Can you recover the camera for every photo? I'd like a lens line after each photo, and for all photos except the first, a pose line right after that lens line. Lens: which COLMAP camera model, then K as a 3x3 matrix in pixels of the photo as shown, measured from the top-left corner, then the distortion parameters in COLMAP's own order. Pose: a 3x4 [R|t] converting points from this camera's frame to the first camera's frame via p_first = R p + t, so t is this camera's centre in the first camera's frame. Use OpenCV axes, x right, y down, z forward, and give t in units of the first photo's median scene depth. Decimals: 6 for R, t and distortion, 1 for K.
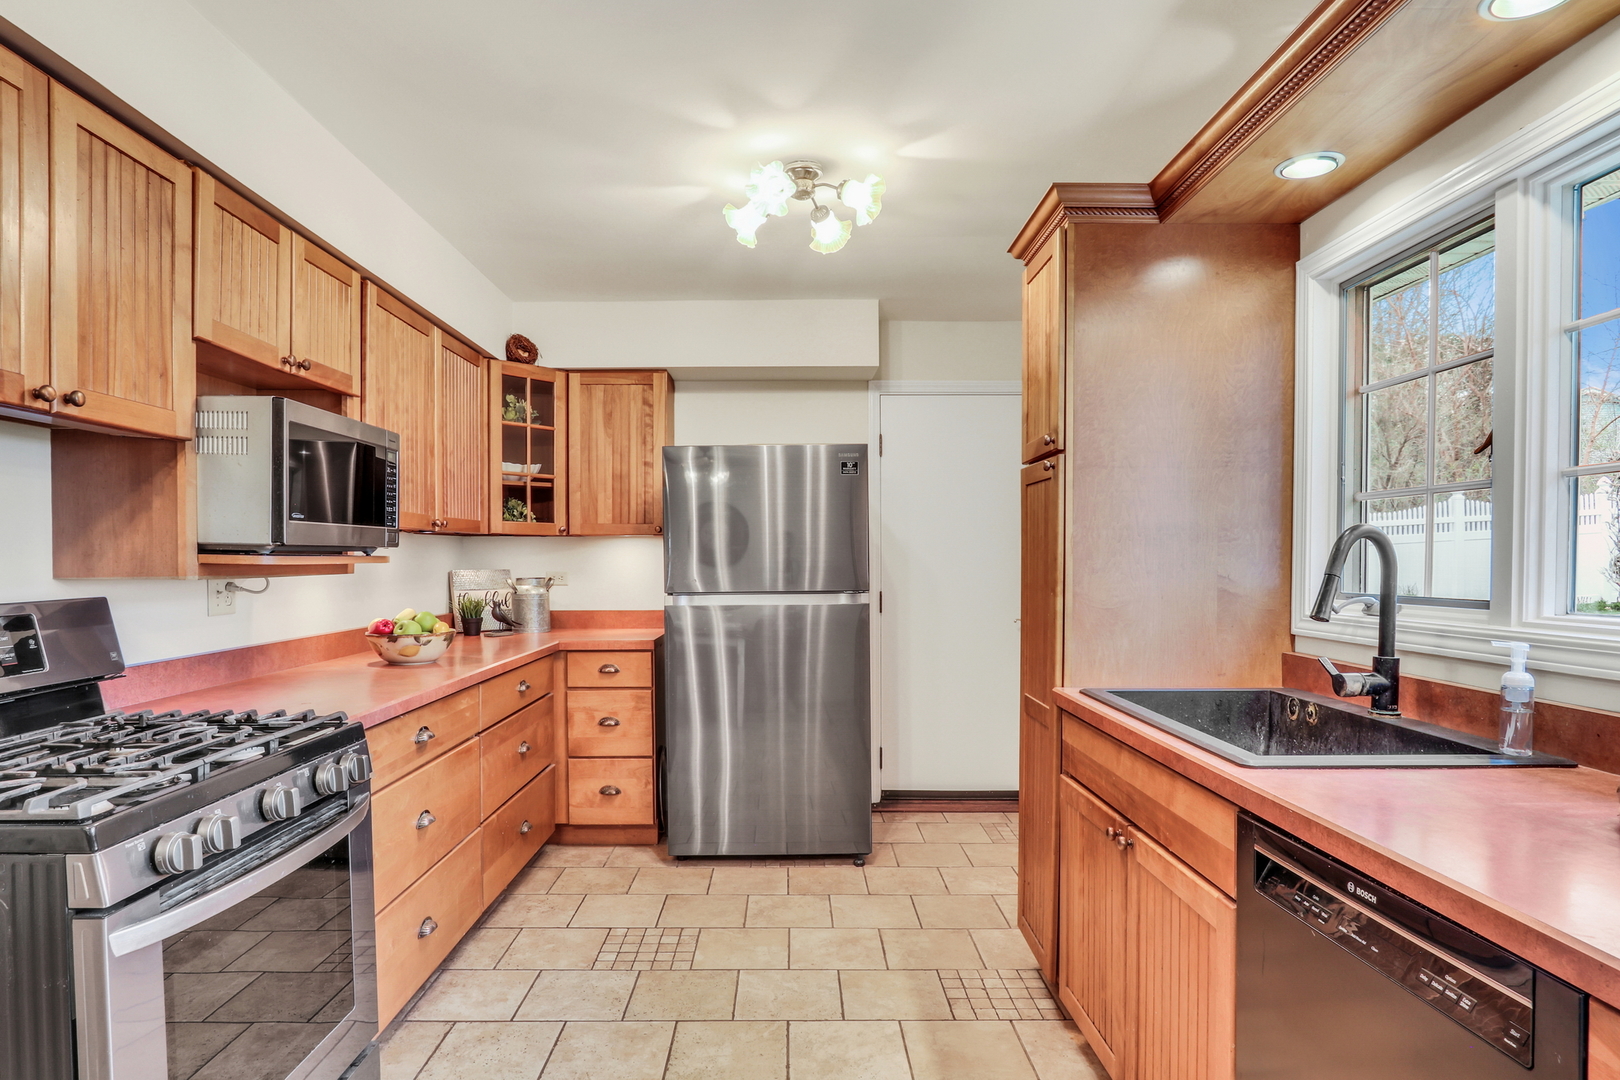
lens RADIAL K [[895.1, 0, 808.1], [0, 895.1, 562.6], [0, 0, 1]] dist [-0.002692, 0.000592]
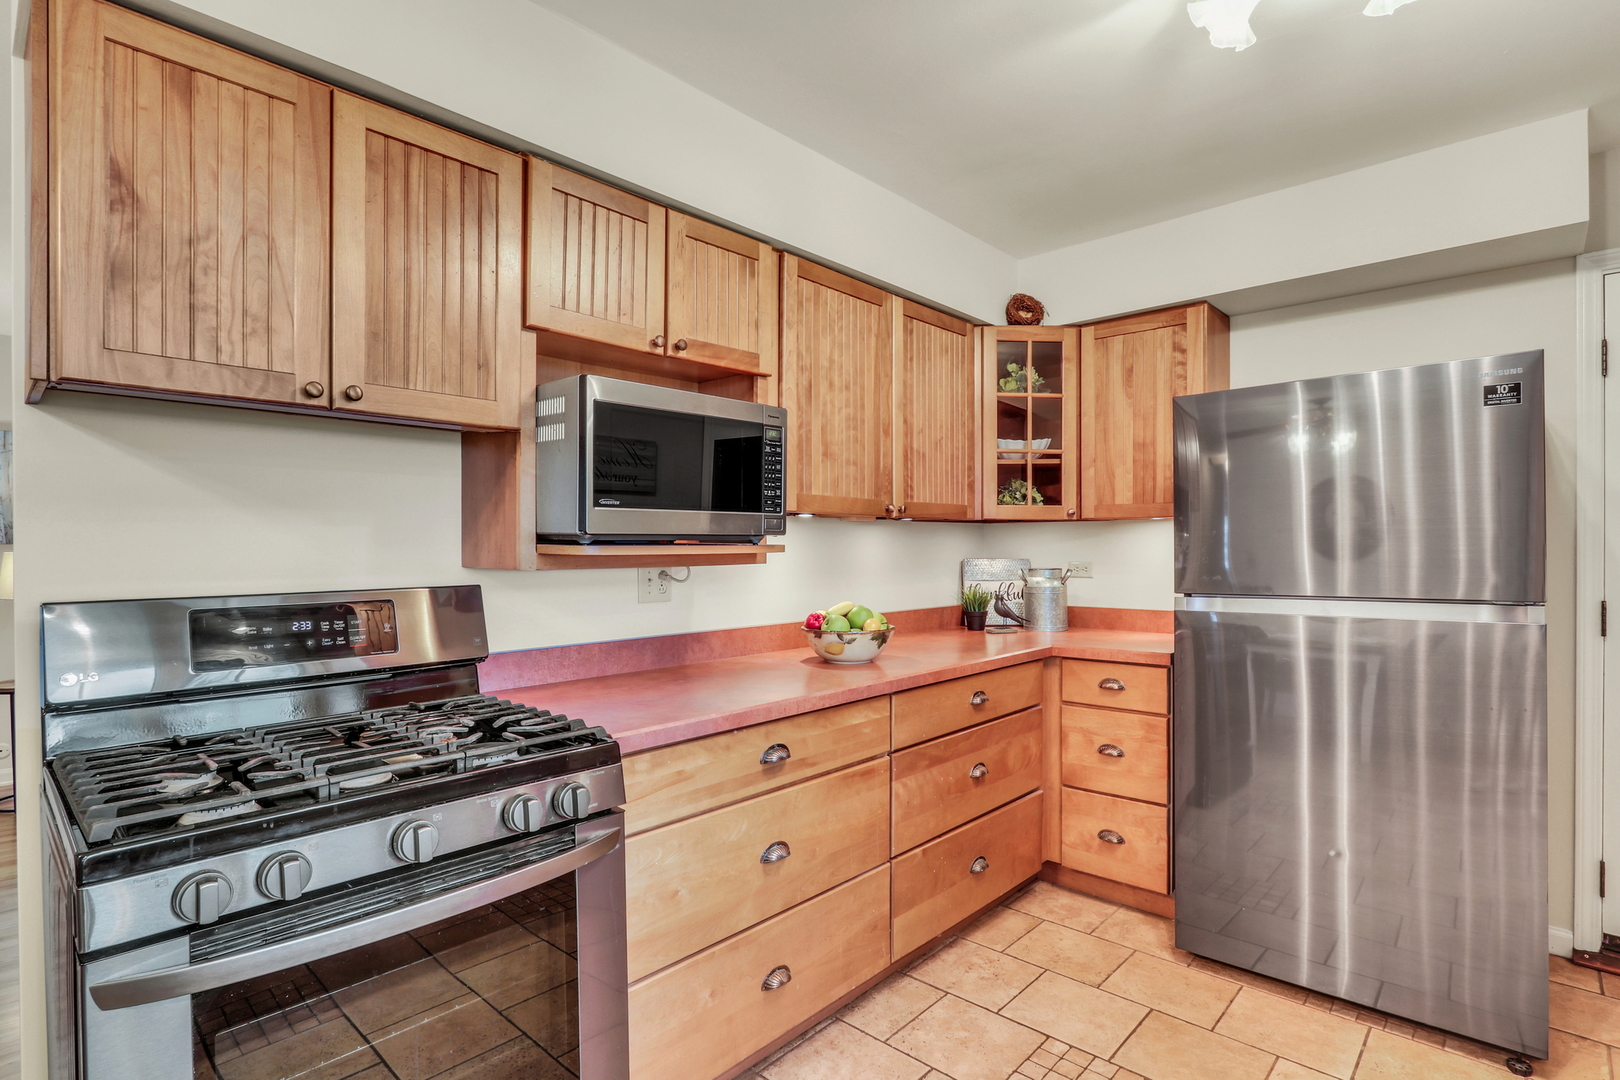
lens RADIAL K [[811.1, 0, 788.4], [0, 811.1, 548.7], [0, 0, 1]] dist [-0.015778, 0.001019]
pose [[0.717039, 0.000509, -0.697033, 0.075804], [-0.001104, 0.999999, -0.000405, -0.002293], [0.697033, 0.001060, 0.717039, 0.284914]]
